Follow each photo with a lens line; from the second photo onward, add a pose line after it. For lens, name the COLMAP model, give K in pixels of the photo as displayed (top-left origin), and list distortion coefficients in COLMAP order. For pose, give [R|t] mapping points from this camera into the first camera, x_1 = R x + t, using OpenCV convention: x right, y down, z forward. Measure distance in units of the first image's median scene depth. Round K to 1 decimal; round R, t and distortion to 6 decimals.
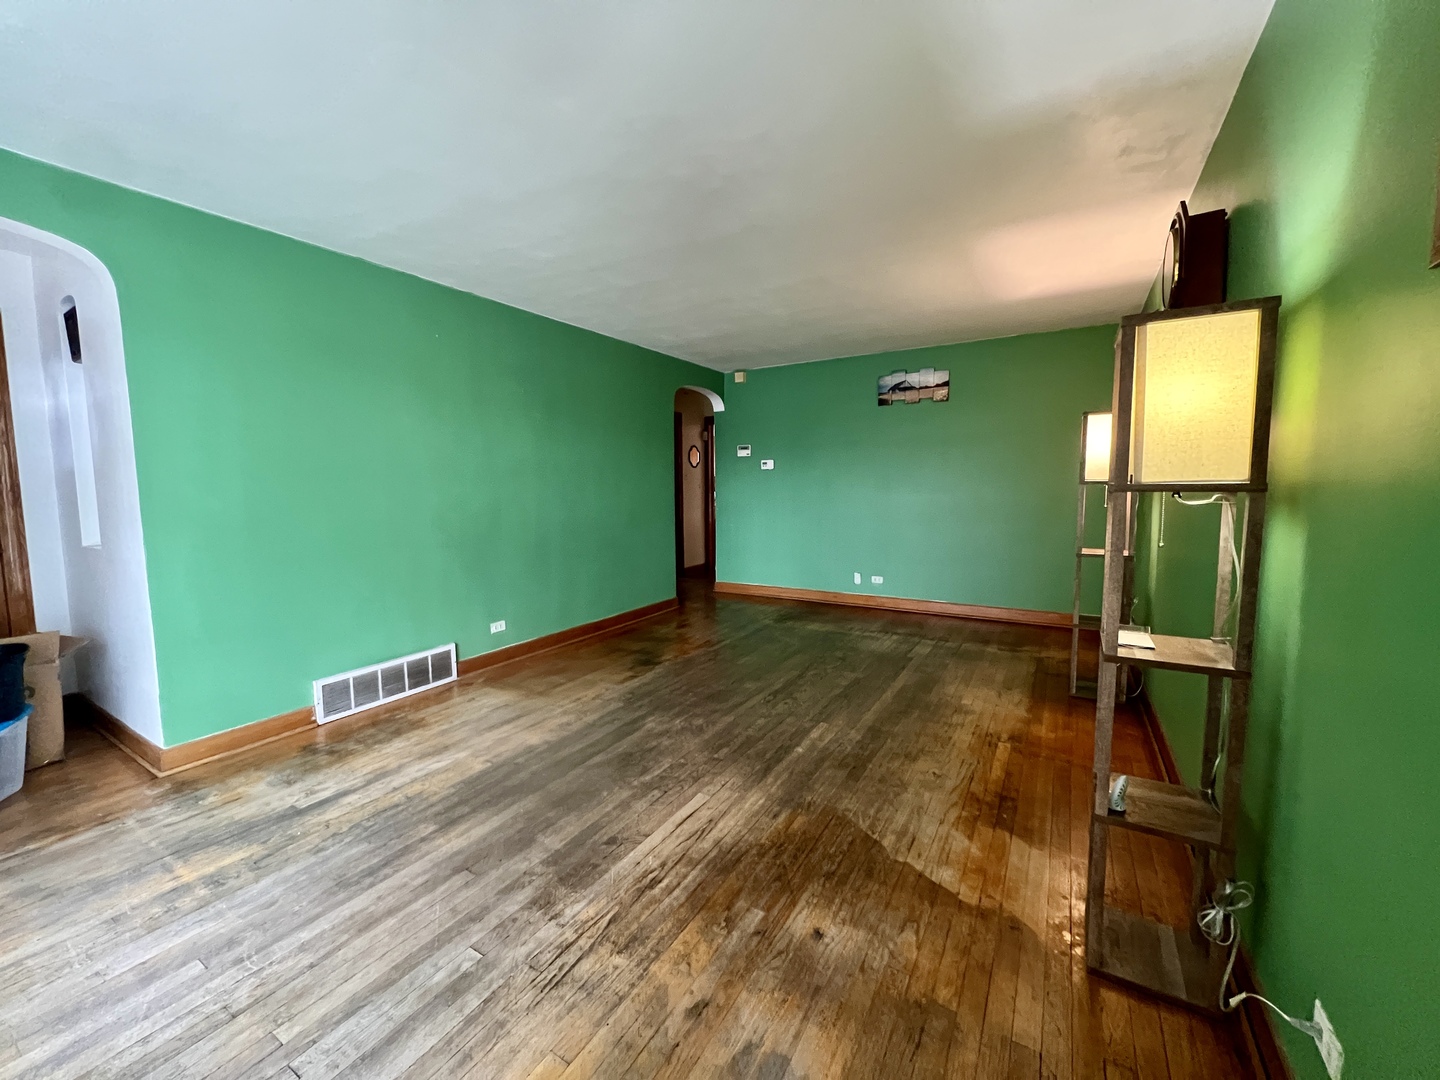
lens RADIAL K [[574.8, 0, 721.3], [0, 574.8, 537.9], [0, 0, 1]] dist [-0.001580, -0.000781]
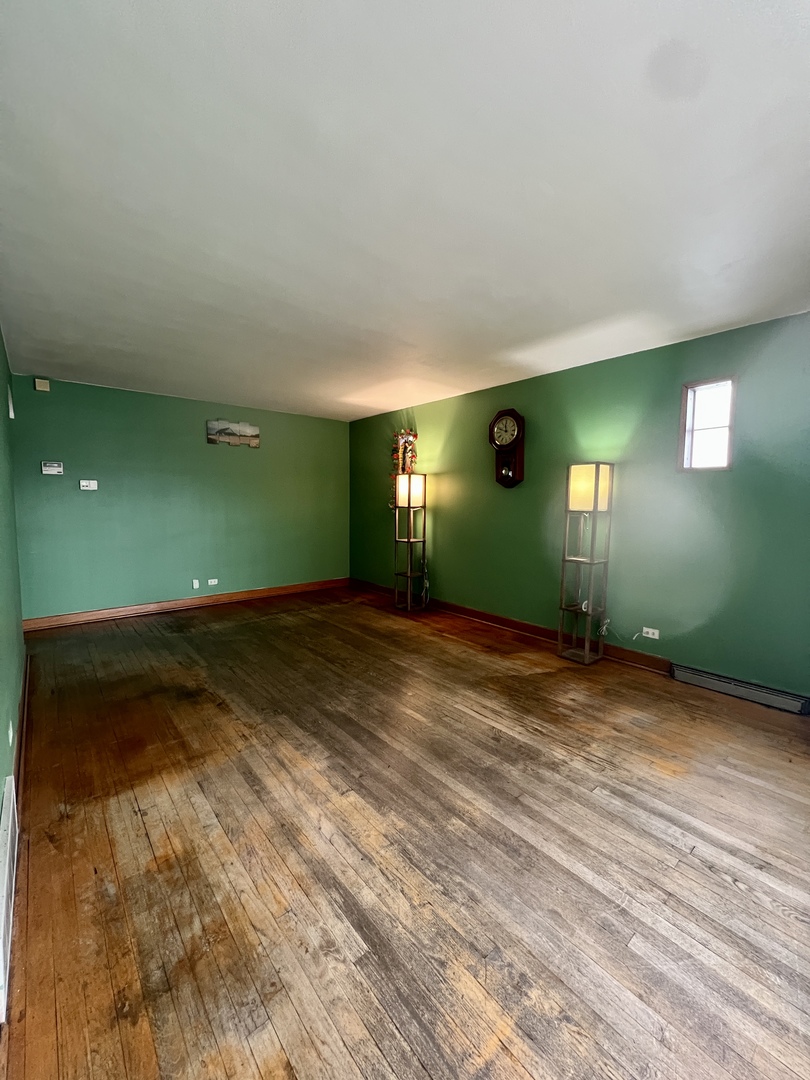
lens RADIAL K [[431.1, 0, 406.9], [0, 431.1, 538.1], [0, 0, 1]] dist [-0.001580, -0.000781]
pose [[0.315619, -0.069273, 0.946354, -1.212408], [0.078141, 0.995842, 0.046835, -0.084028], [-0.945663, 0.059167, 0.319720, 0.741732]]
